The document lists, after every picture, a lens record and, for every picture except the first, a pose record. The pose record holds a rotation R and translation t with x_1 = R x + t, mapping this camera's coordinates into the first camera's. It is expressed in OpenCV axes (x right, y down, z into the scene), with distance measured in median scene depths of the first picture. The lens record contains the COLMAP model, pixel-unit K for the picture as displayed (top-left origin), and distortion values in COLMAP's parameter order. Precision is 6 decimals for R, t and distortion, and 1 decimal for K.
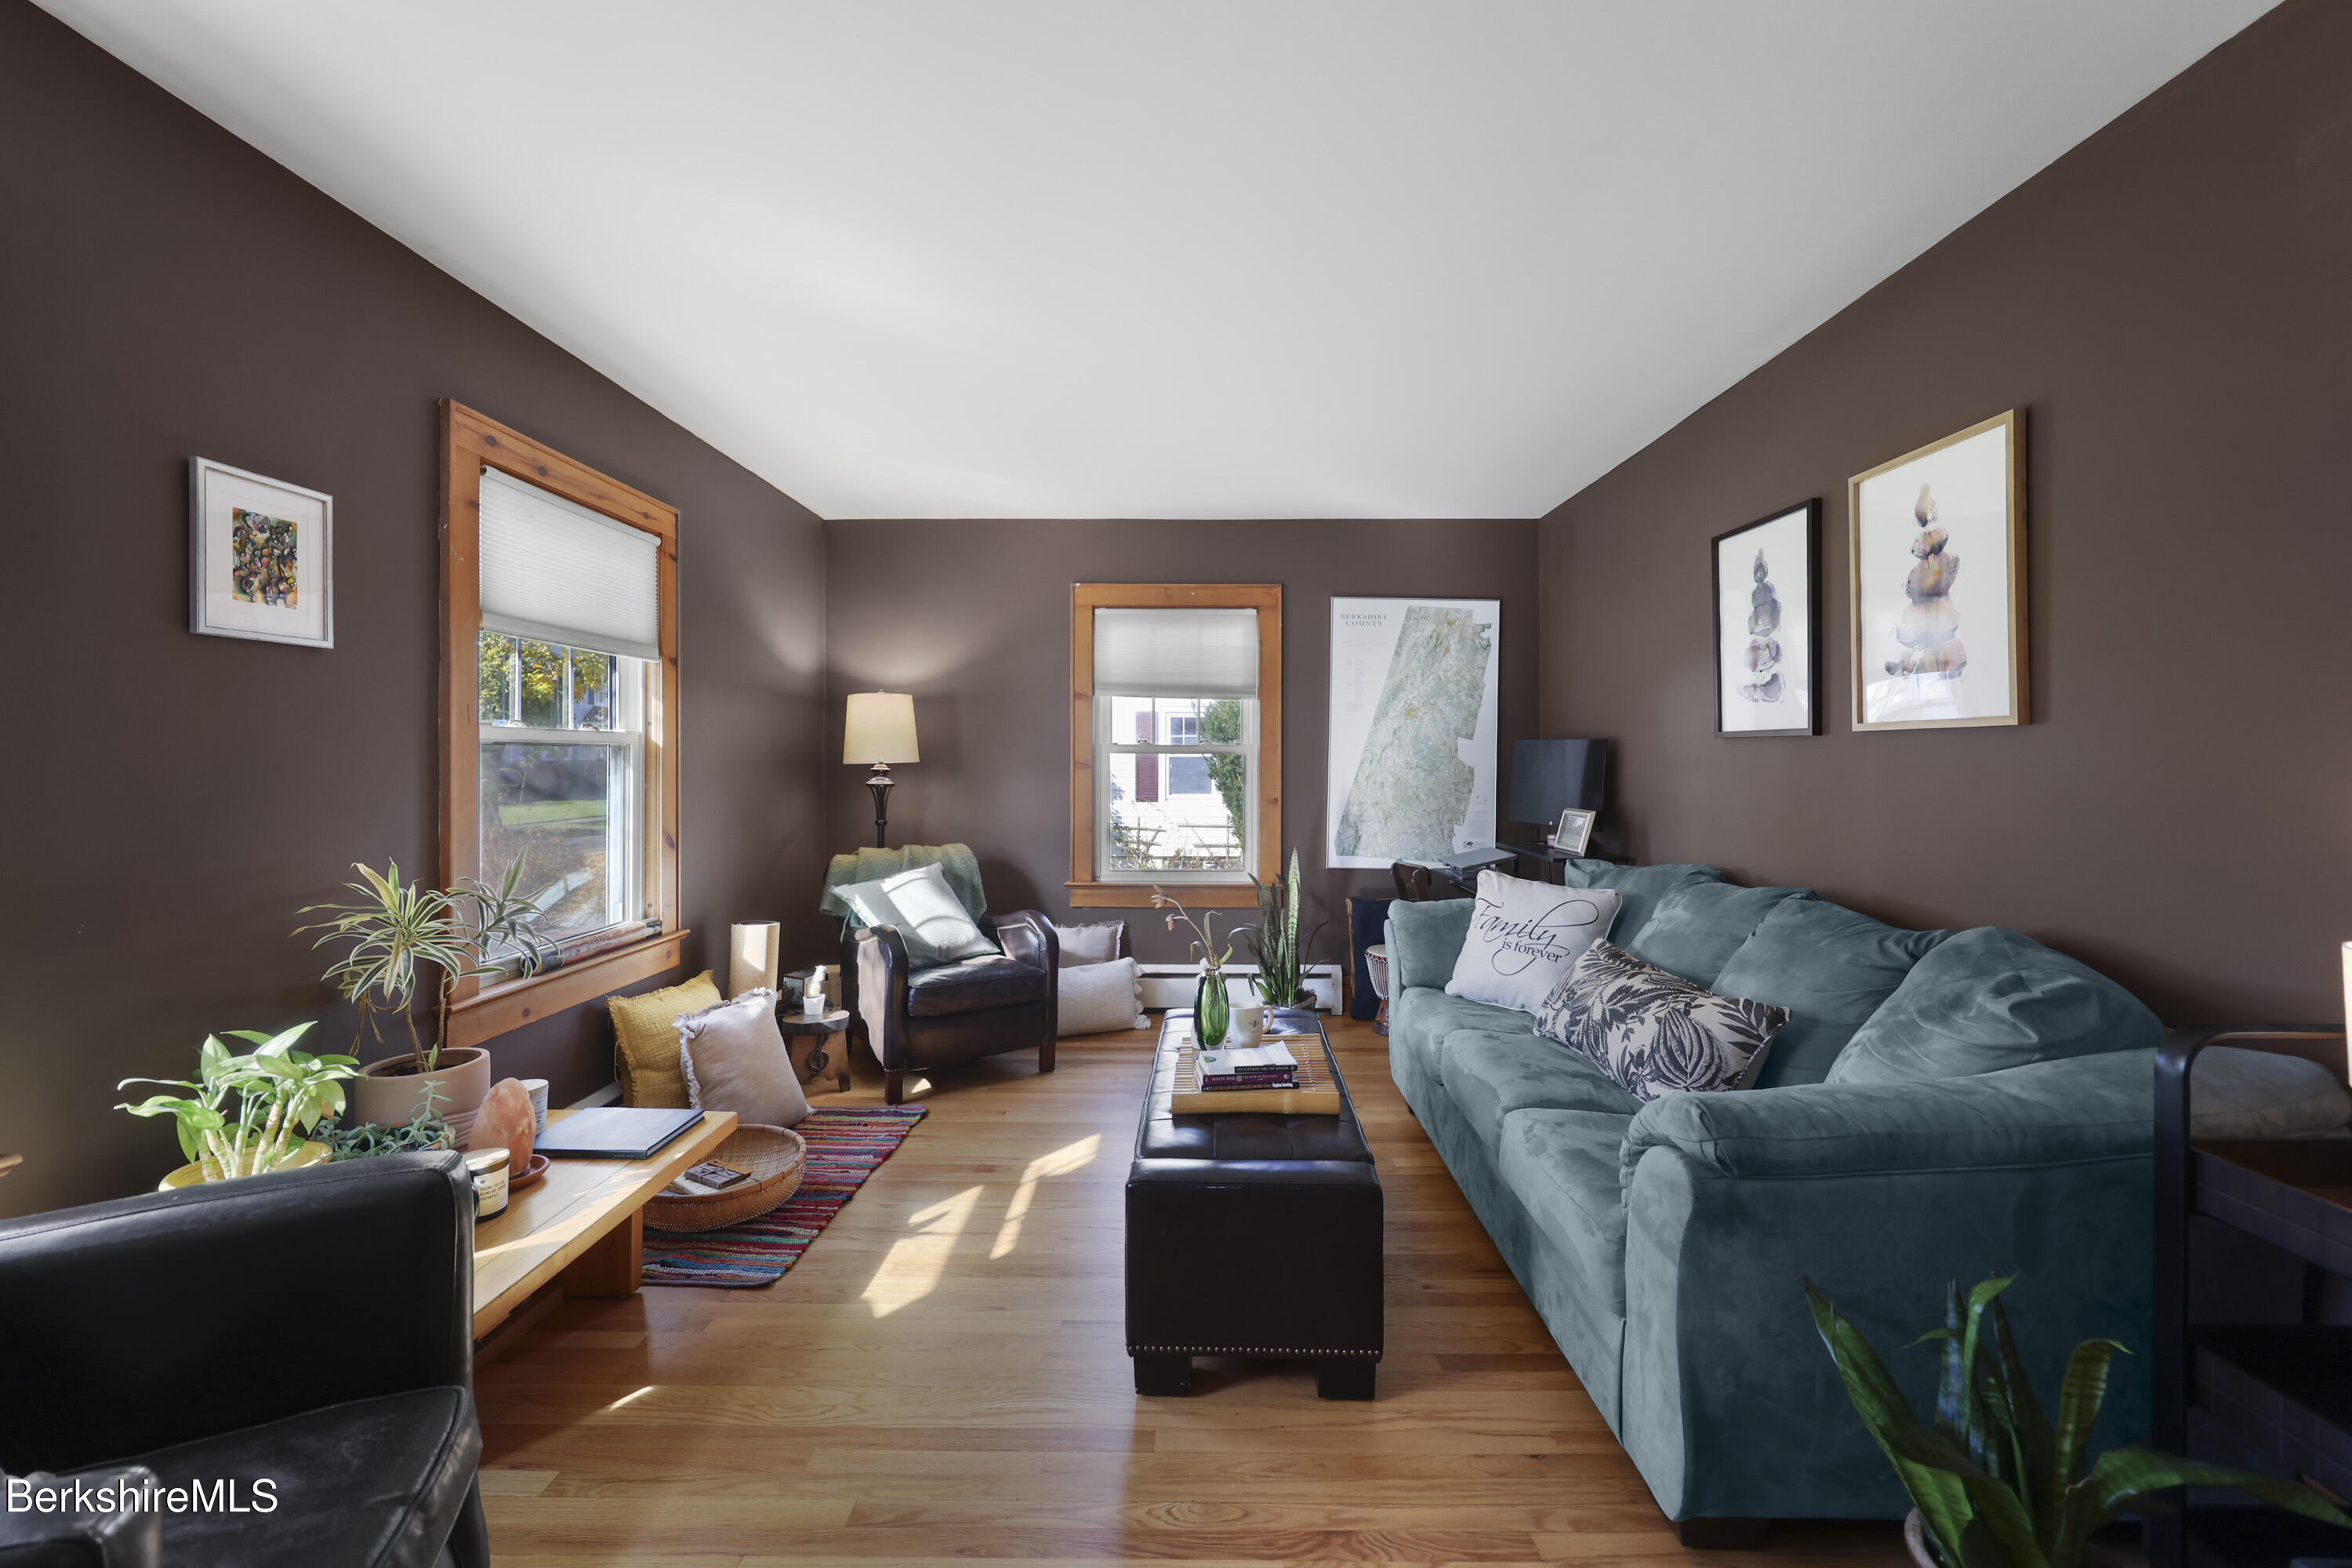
lens RADIAL K [[948.9, 0, 1184.5], [0, 948.9, 758.8], [0, 0, 1]] dist [-0.000349, -0.000728]
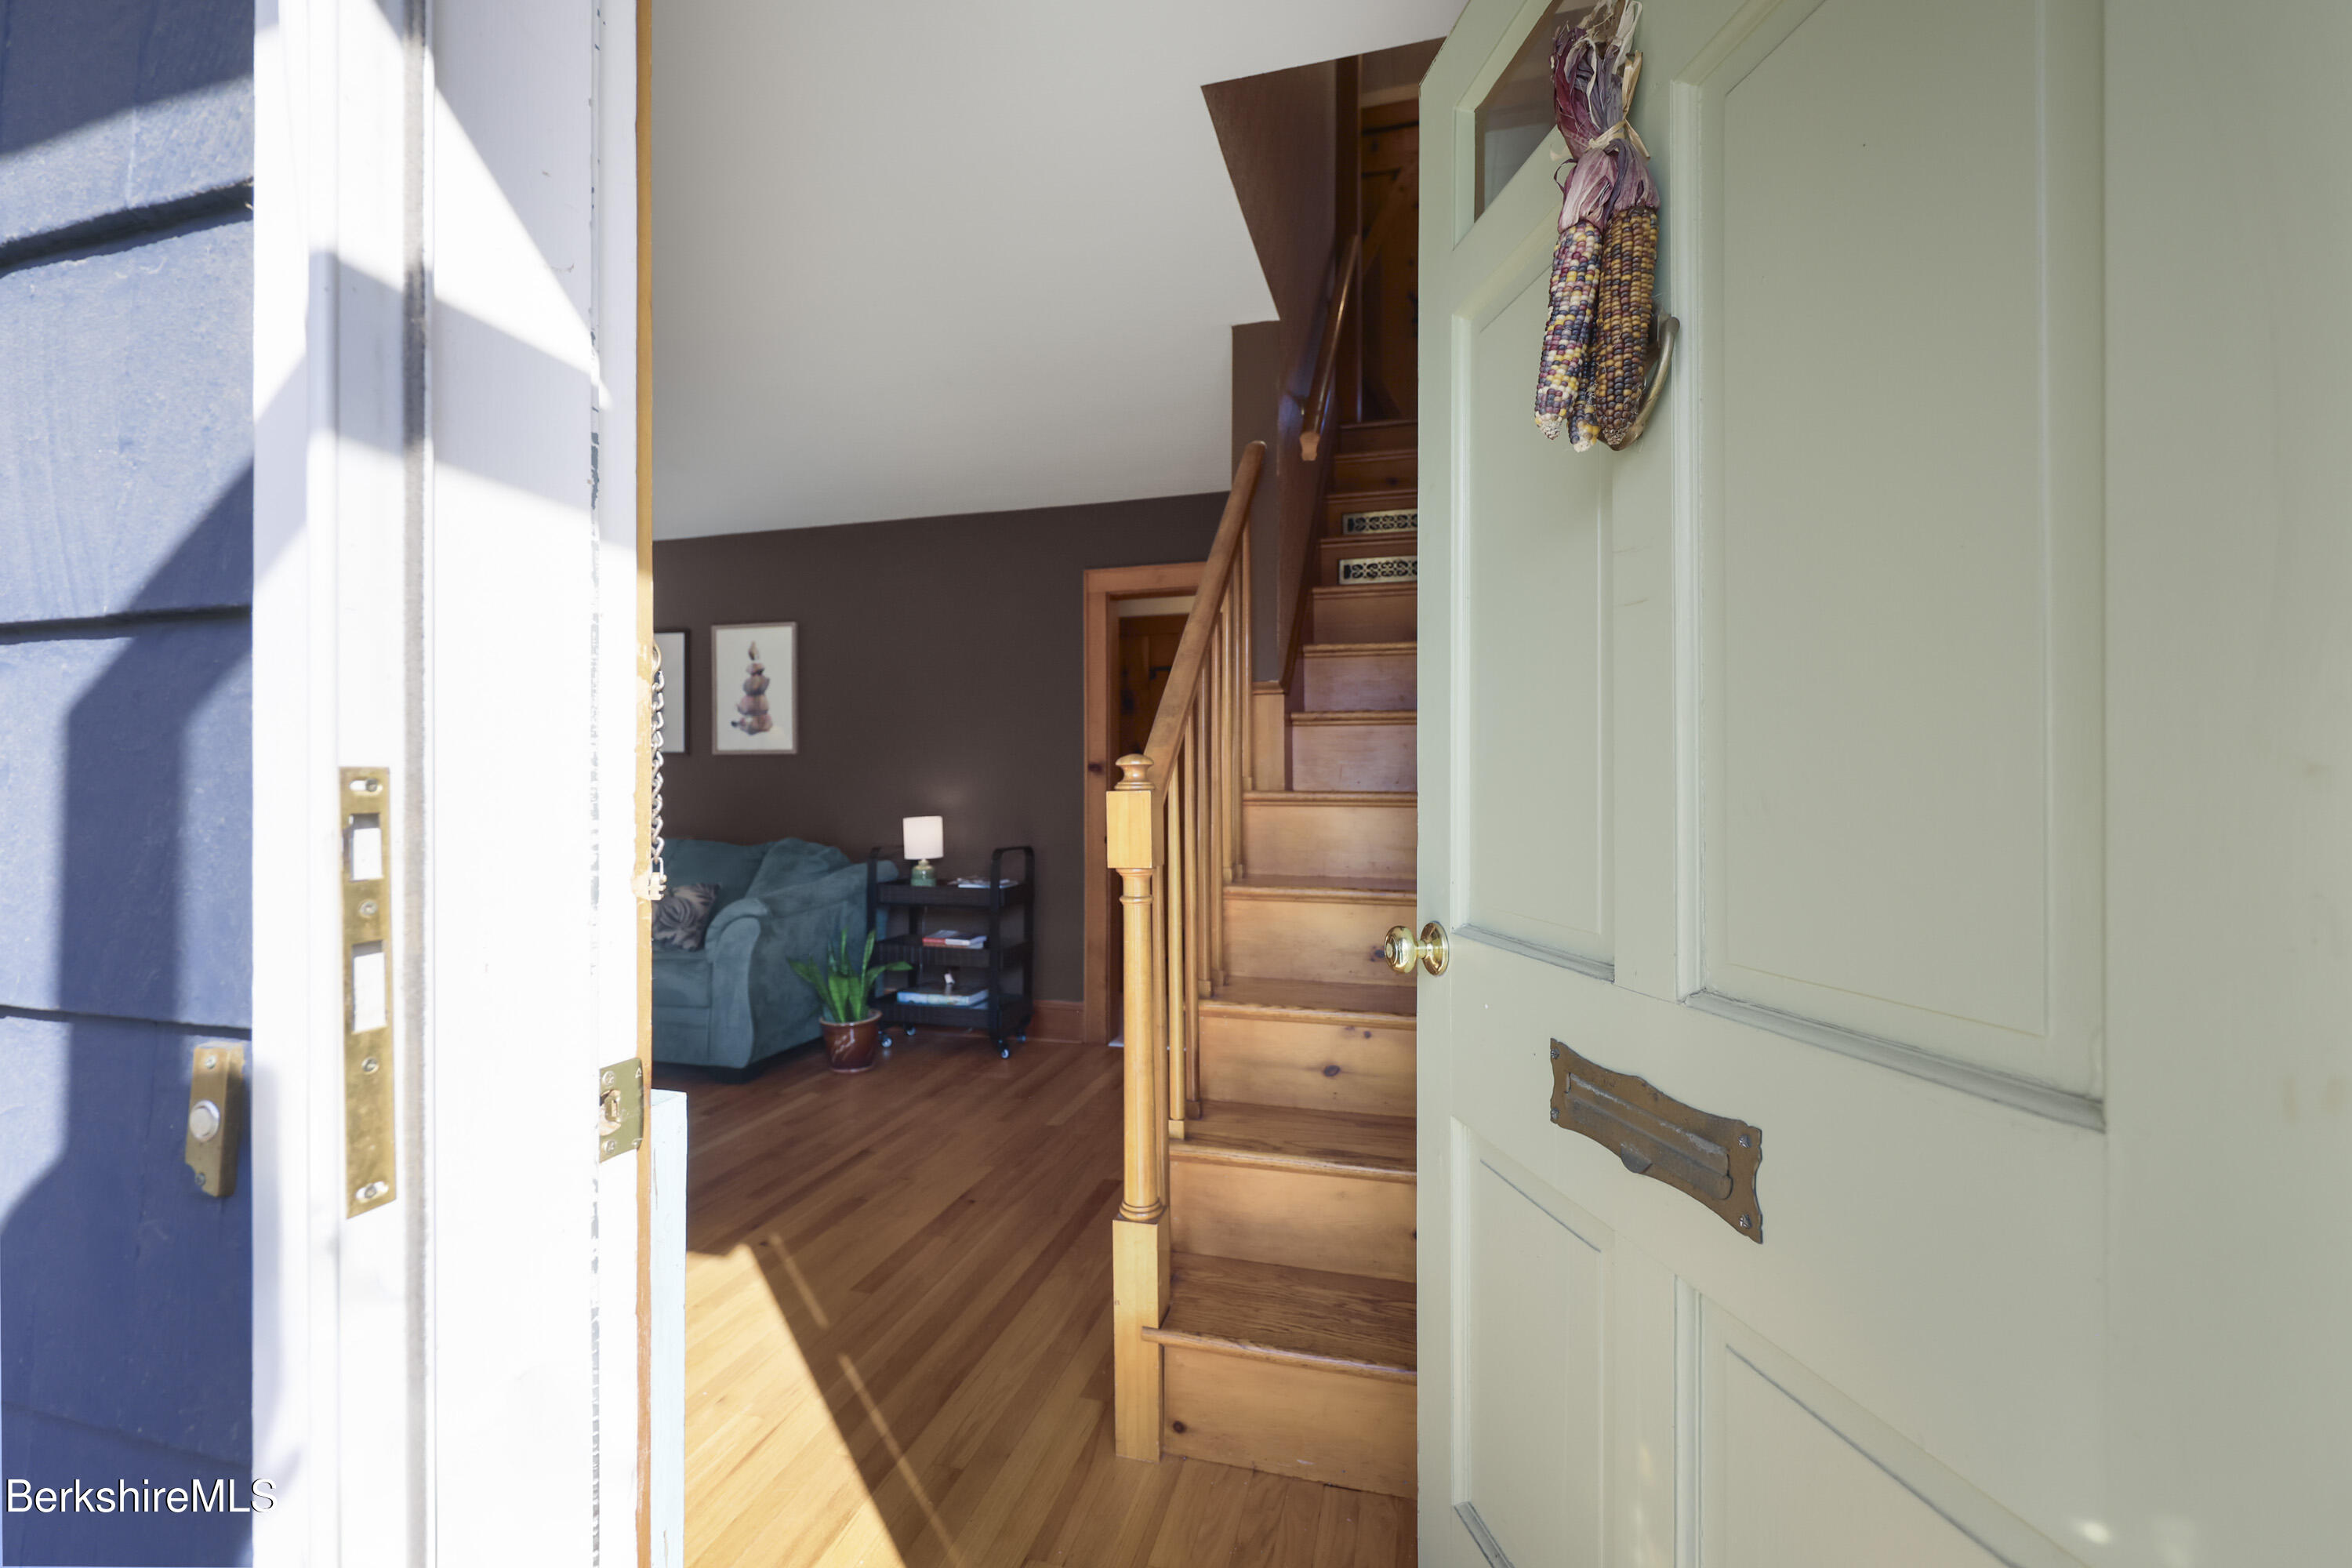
lens RADIAL K [[948.9, 0, 1166.7], [0, 948.9, 795.0], [0, 0, 1]] dist [-0.000349, -0.000728]
pose [[0.259959, 0.001251, 0.965619, -0.891156], [-0.003739, 0.999993, -0.000289, 0.049224], [-0.965612, -0.003535, 0.259962, -0.394845]]
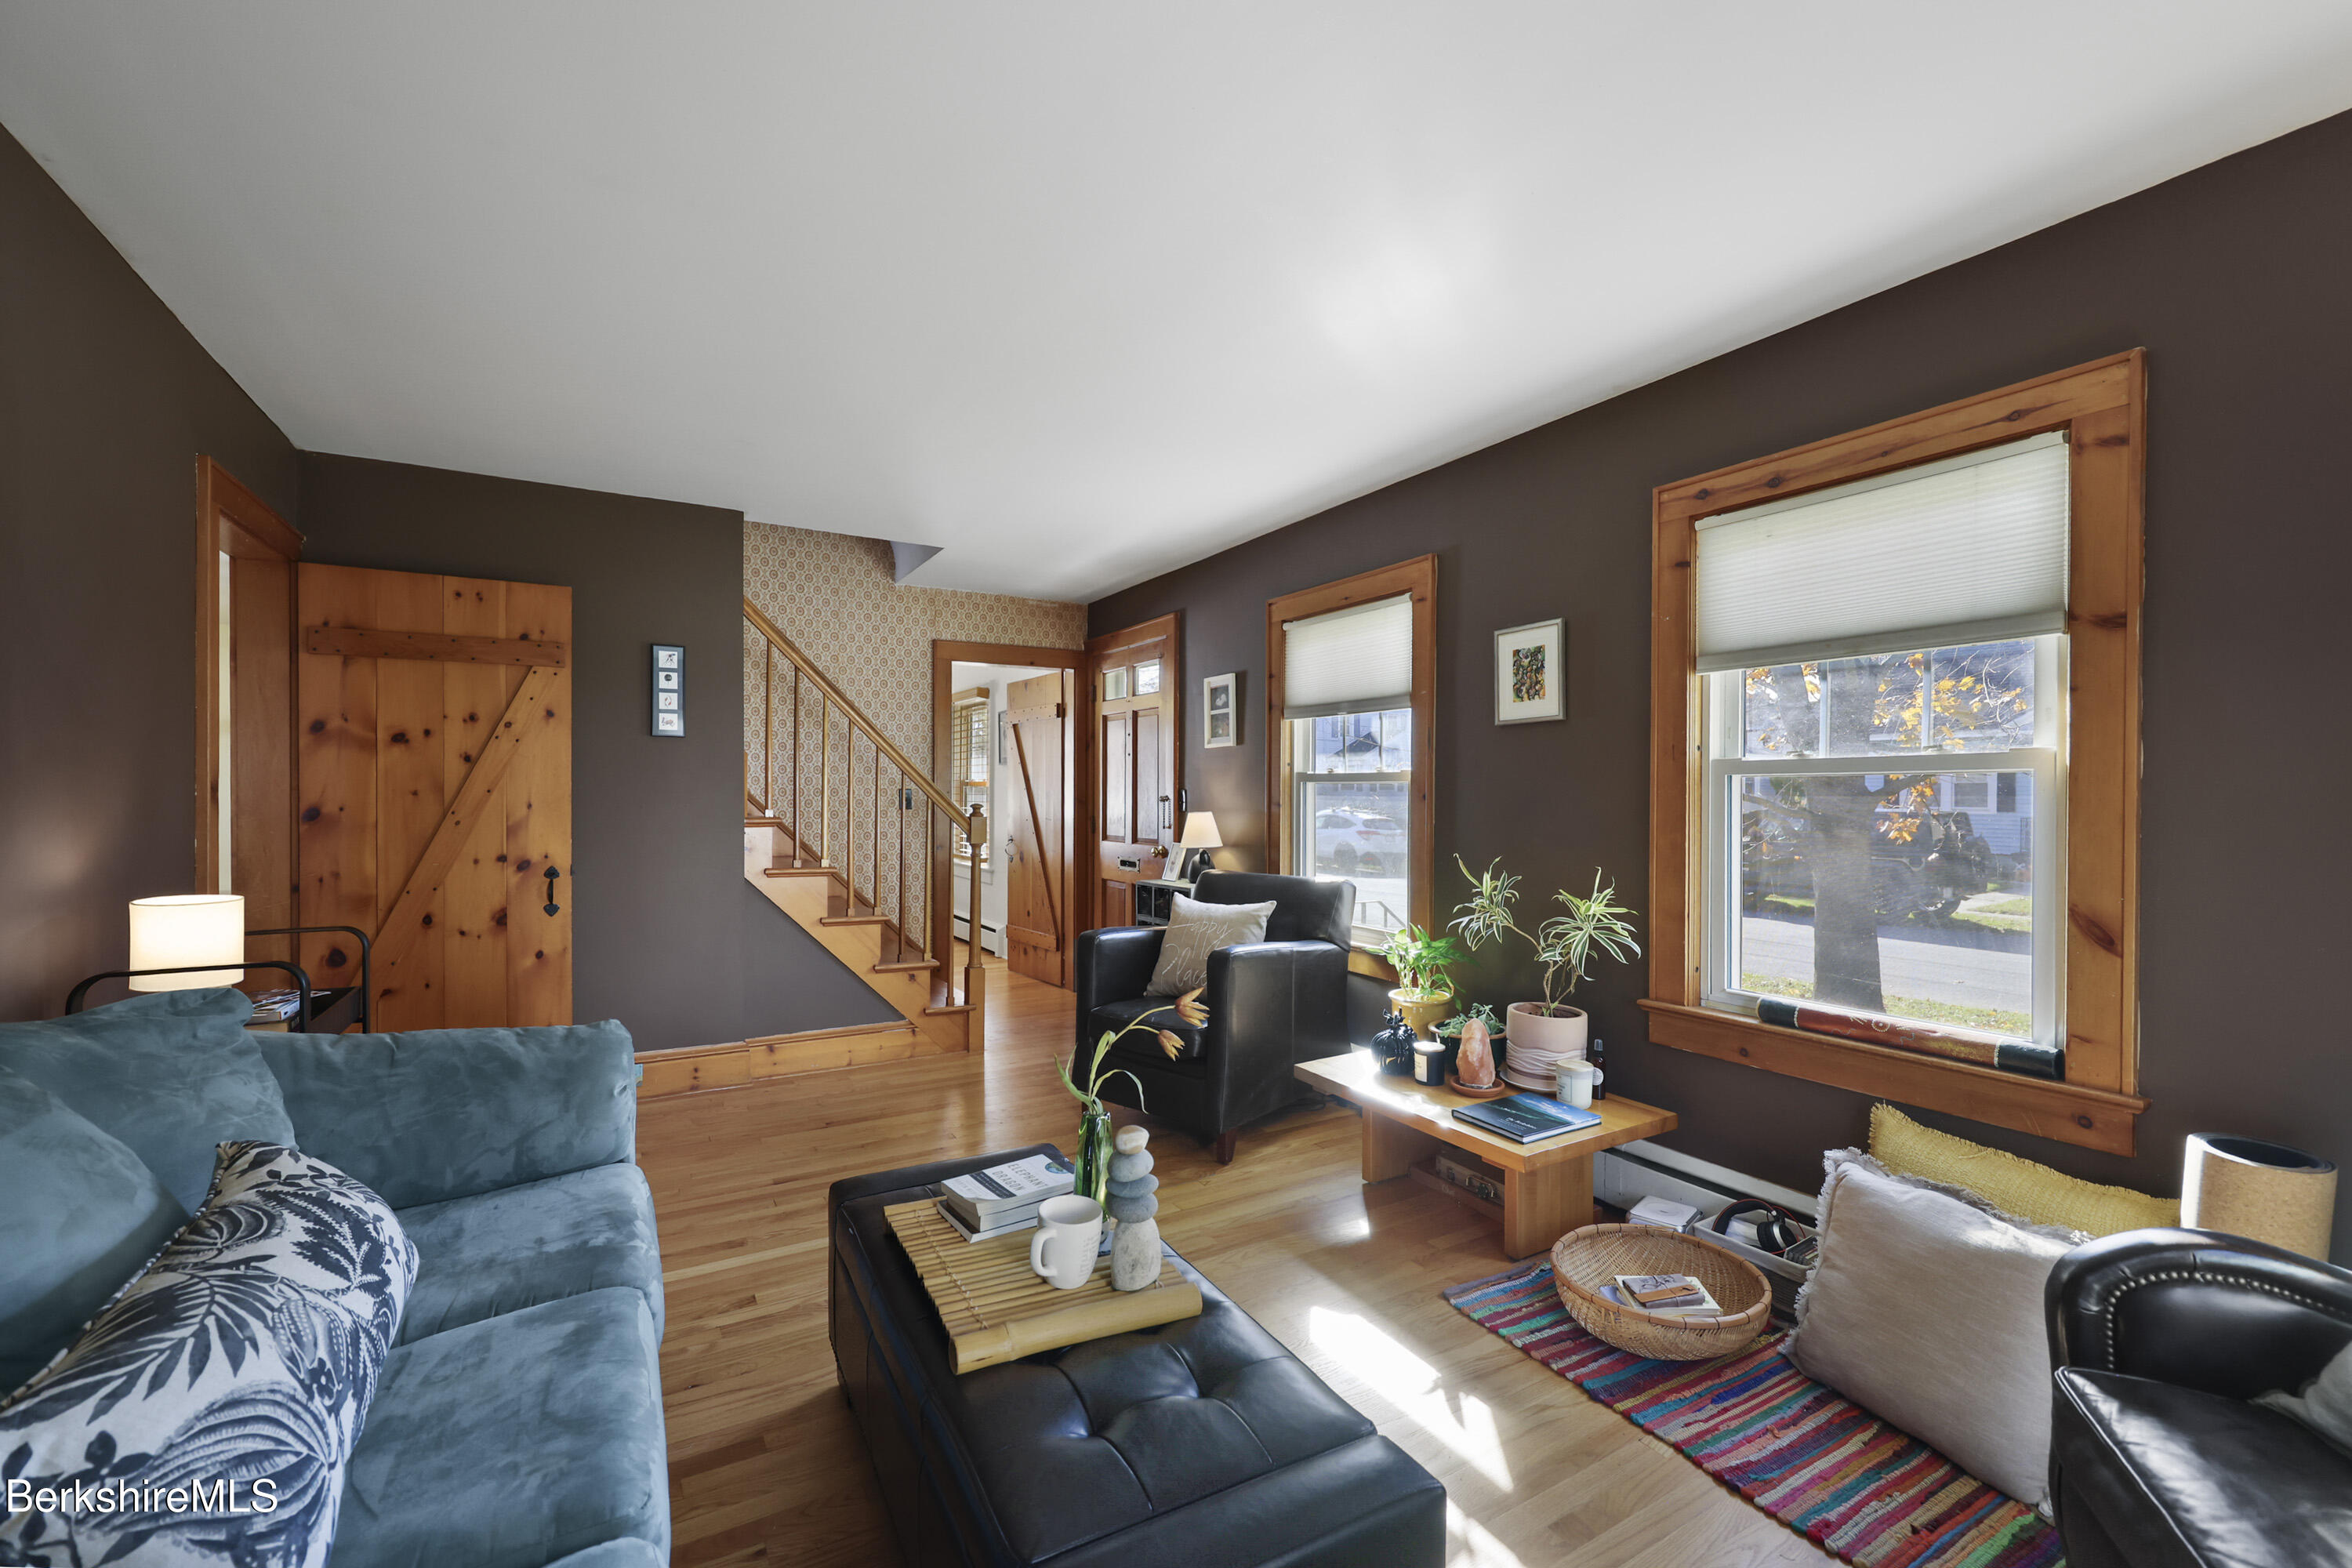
lens RADIAL K [[948.9, 0, 1171.2], [0, 948.9, 796.4], [0, 0, 1]] dist [-0.000349, -0.000728]
pose [[-0.857454, -0.005105, -0.514535, 0.309020], [-0.004907, 0.999986, -0.001744, 0.008206], [0.514537, 0.001029, -0.857468, 1.509433]]
